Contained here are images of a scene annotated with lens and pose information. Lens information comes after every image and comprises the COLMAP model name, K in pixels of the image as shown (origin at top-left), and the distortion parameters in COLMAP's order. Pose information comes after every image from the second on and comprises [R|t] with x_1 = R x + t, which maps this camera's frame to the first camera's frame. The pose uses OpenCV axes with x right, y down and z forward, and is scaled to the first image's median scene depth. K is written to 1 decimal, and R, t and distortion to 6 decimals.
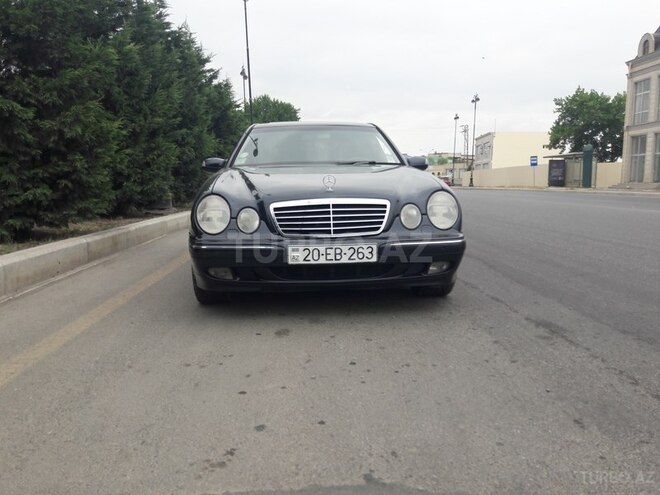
lens RADIAL K [[572.2, 0, 330.0], [0, 572.2, 247.5], [0, 0, 1]] dist [0.016389, 0.002712]
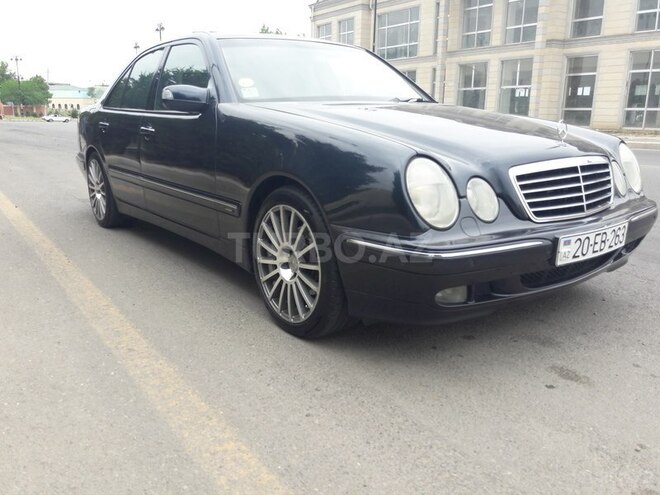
lens RADIAL K [[572.2, 0, 330.0], [0, 572.2, 247.5], [0, 0, 1]] dist [0.016389, 0.002712]
pose [[0.841046, -0.113170, 0.528994, -0.594358], [0.055713, 0.990794, 0.123387, -0.079975], [-0.538088, -0.074302, 0.839608, 0.587891]]
